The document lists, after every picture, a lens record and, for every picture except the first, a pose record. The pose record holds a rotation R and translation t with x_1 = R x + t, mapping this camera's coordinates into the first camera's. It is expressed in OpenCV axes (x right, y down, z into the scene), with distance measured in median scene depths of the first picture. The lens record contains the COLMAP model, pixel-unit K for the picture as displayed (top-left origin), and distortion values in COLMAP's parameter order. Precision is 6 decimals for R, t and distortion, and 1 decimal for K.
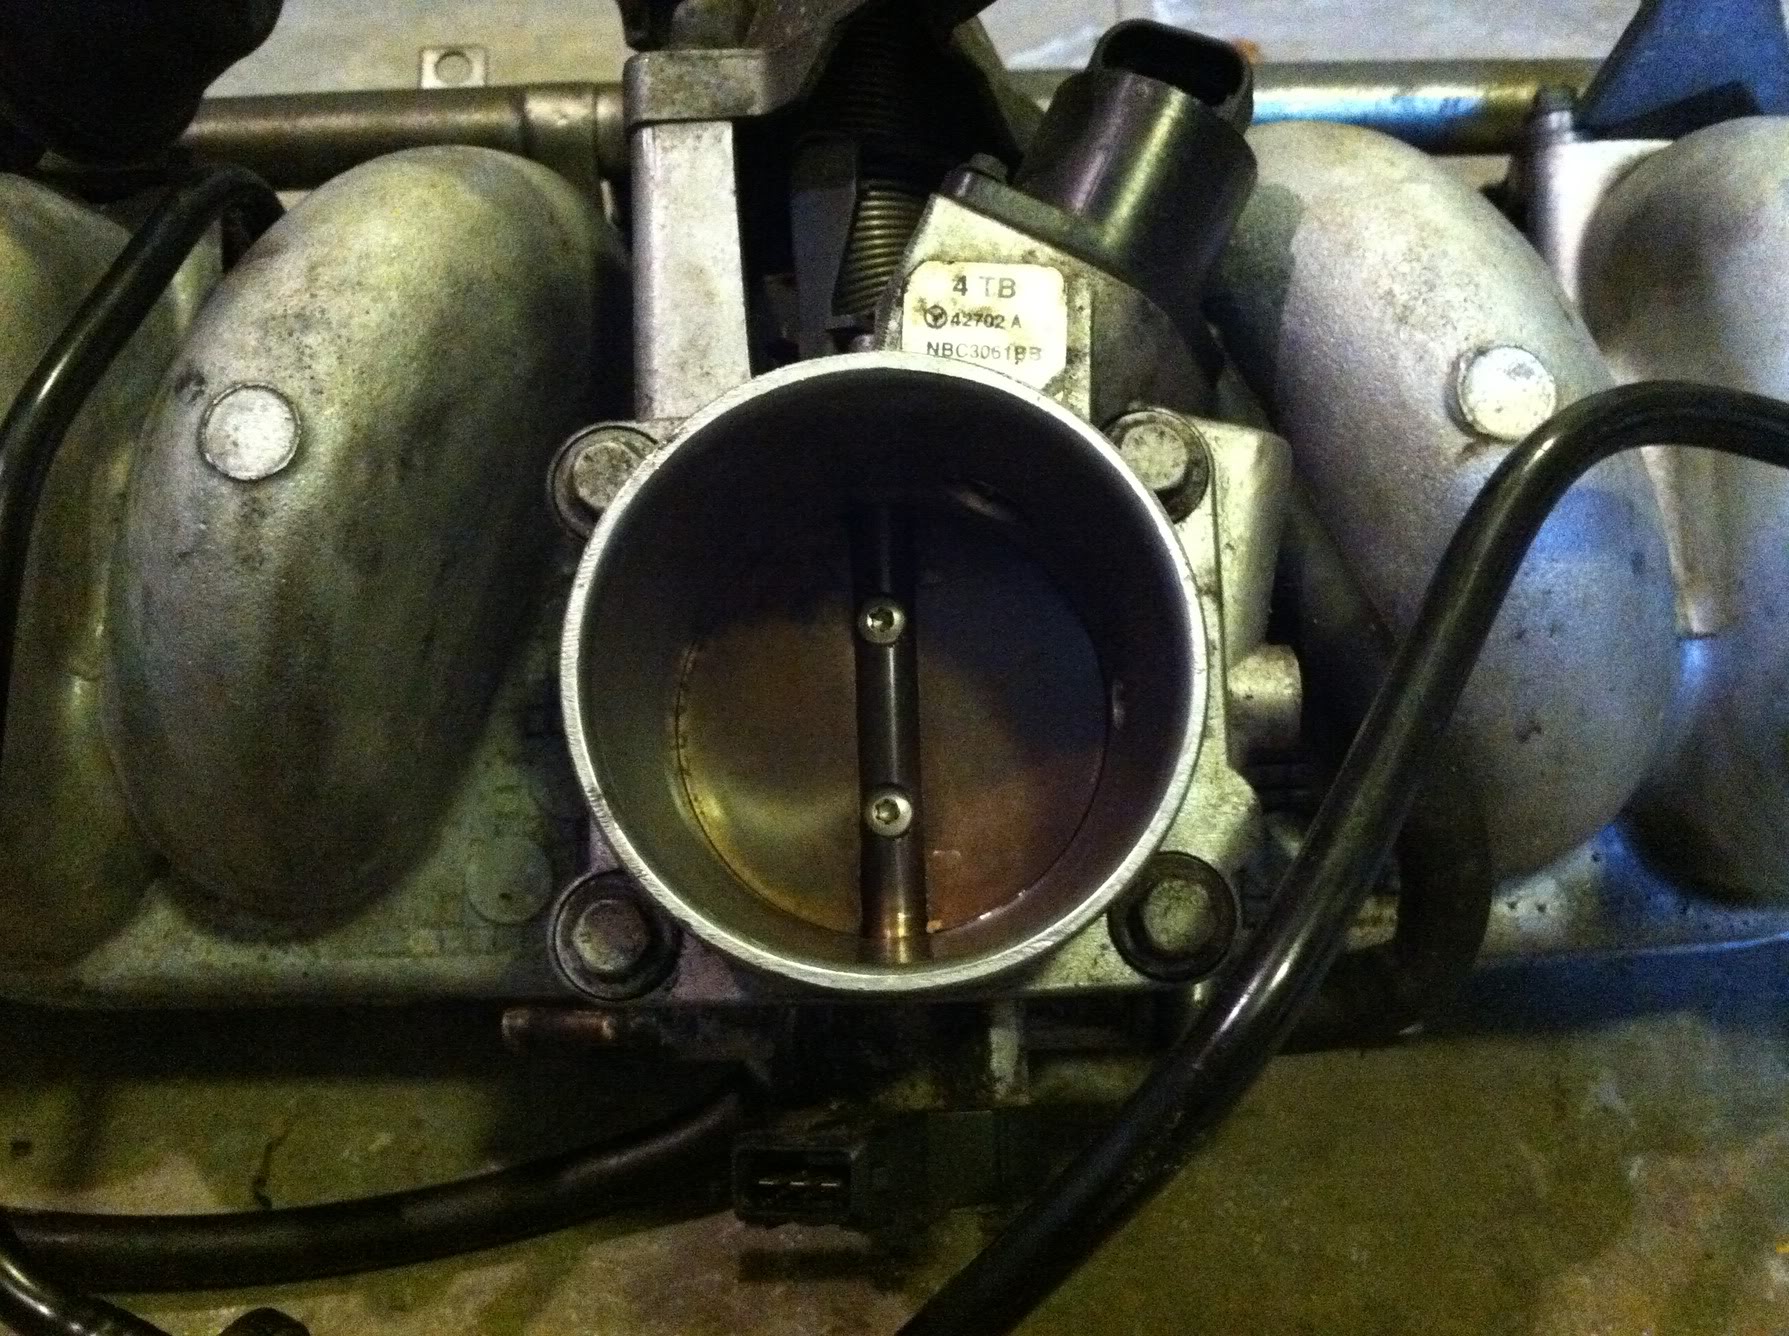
lens RADIAL K [[1712.5, 0, 901.2], [0, 1712.5, 672.8], [0, 0, 1]] dist [0.087992, -0.277448]
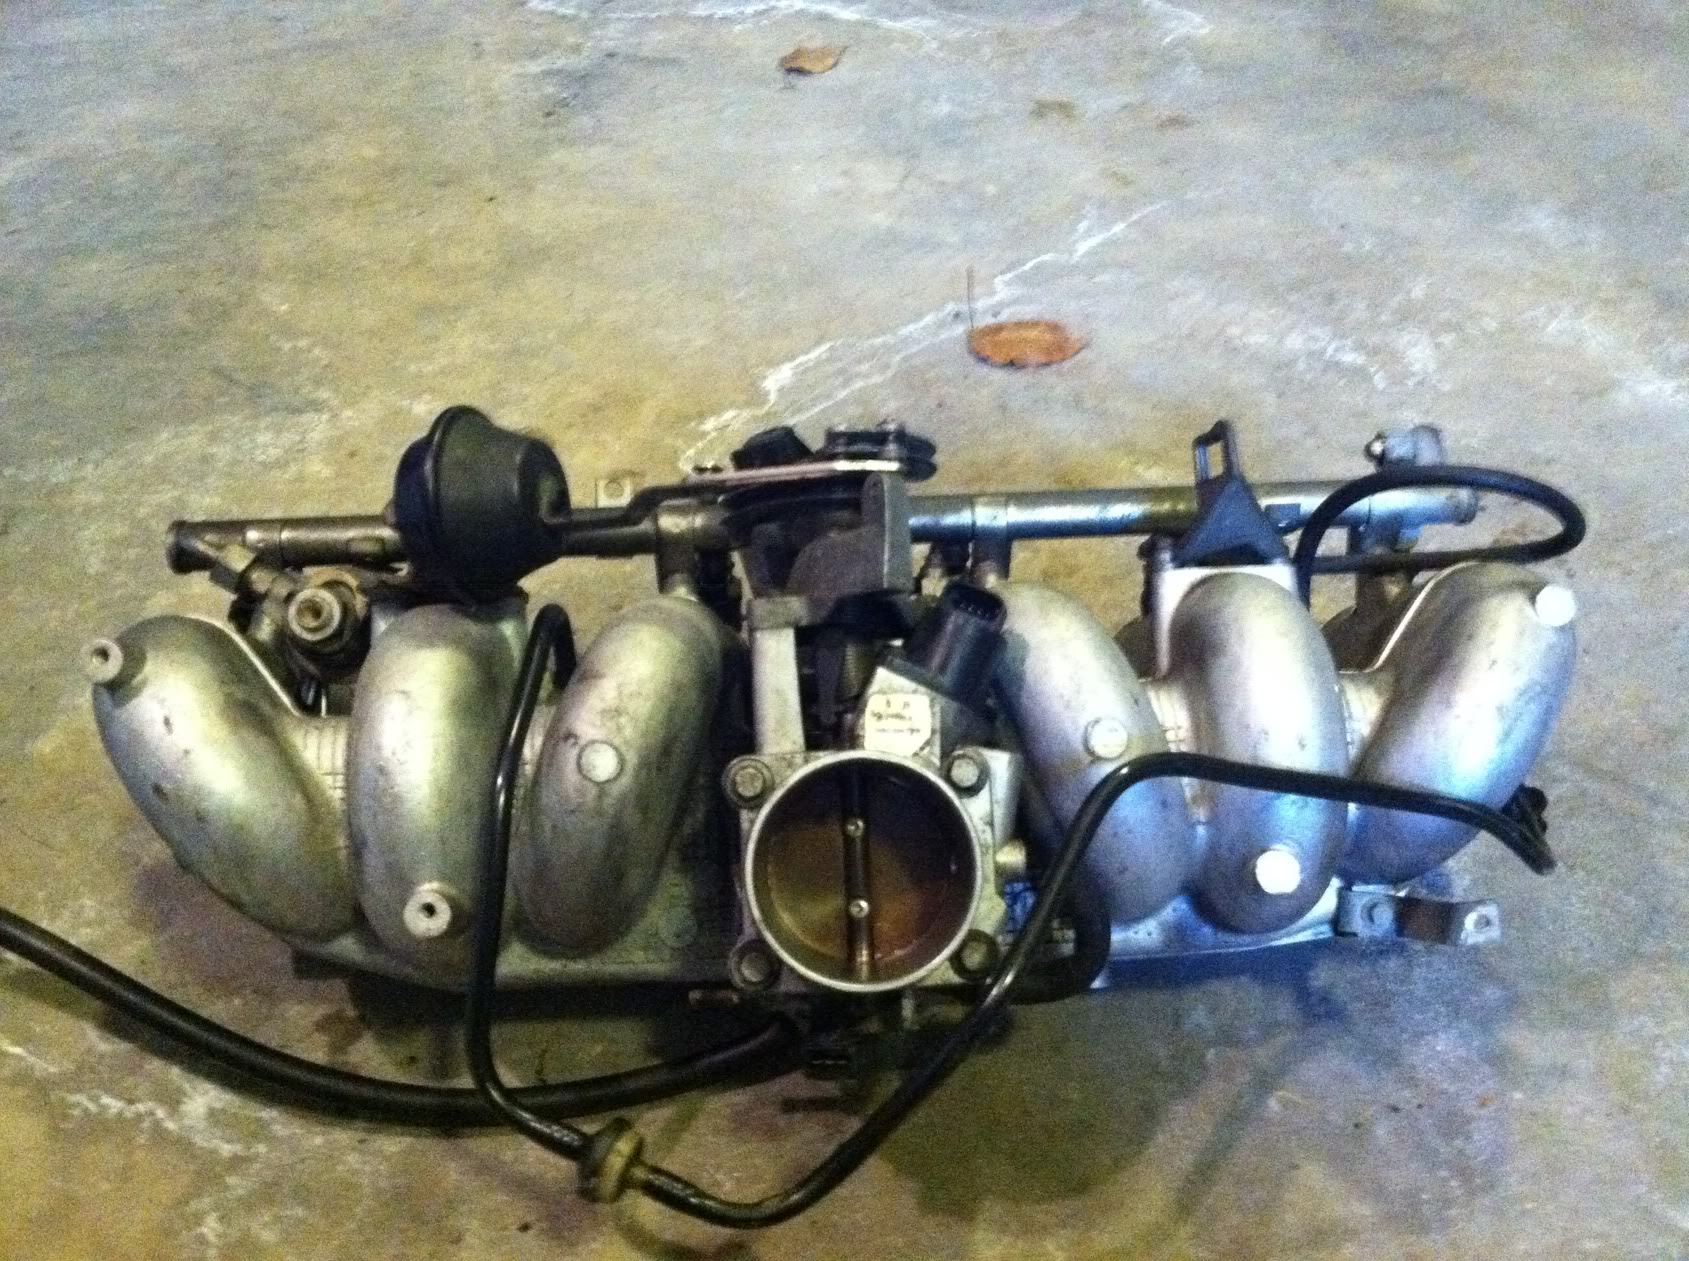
lens RADIAL K [[1616.8, 0, 850.9], [0, 1616.8, 635.1], [0, 0, 1]] dist [0.087992, -0.277448]
pose [[0.999327, -0.007879, 0.035829, -0.099025], [0.007281, 0.999832, 0.016797, -0.347765], [-0.035955, -0.016525, 0.999217, -1.291488]]
